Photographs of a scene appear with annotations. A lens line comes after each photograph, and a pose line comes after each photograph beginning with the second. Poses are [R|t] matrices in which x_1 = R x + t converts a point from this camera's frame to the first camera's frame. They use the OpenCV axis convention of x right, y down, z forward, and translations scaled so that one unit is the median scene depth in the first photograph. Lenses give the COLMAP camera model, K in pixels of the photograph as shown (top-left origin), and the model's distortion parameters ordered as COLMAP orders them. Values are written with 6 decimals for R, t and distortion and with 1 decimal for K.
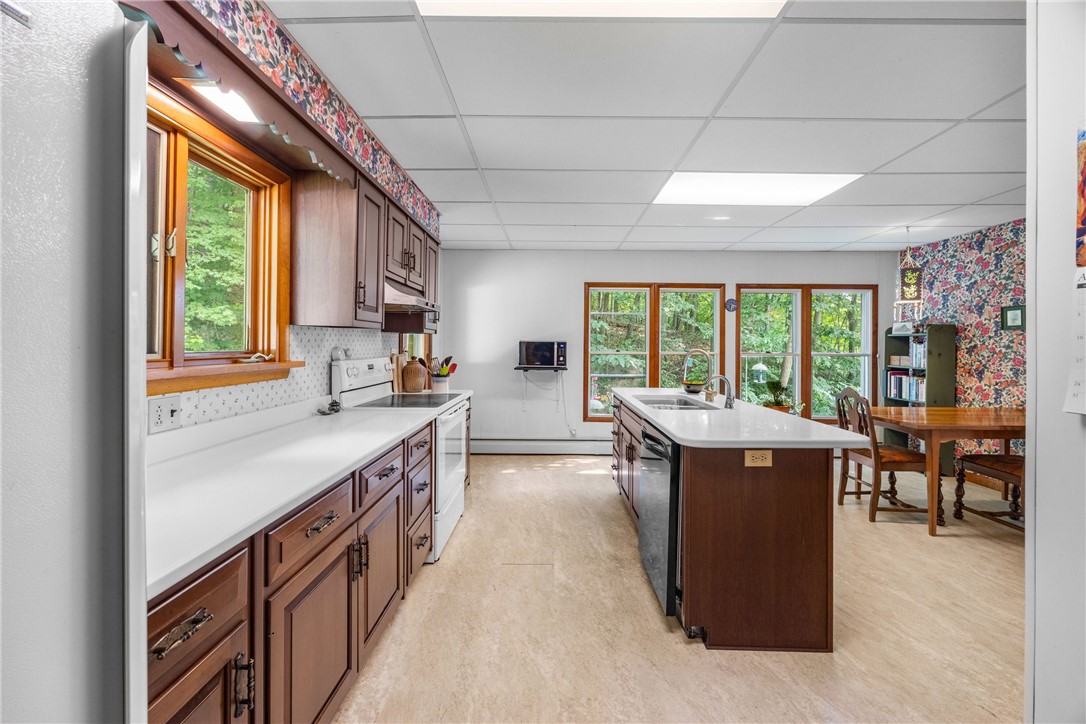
lens RADIAL K [[417.4, 0, 544.8], [0, 417.4, 345.2], [0, 0, 1]] dist [-0.001836, -0.000214]
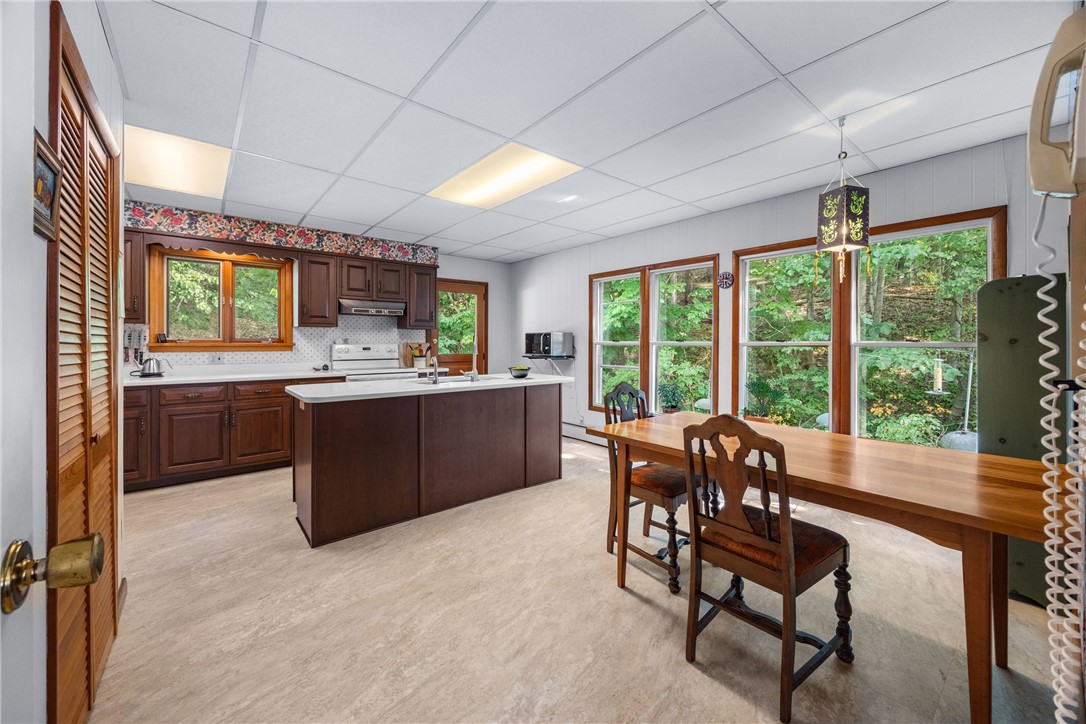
lens RADIAL K [[417.4, 0, 544.8], [0, 417.4, 345.2], [0, 0, 1]] dist [-0.001836, -0.000214]
pose [[0.646957, 0.000445, -0.762526, 0.890279], [0.003954, 0.999984, 0.003938, 0.020626], [0.762516, -0.005563, 0.646946, 0.272886]]
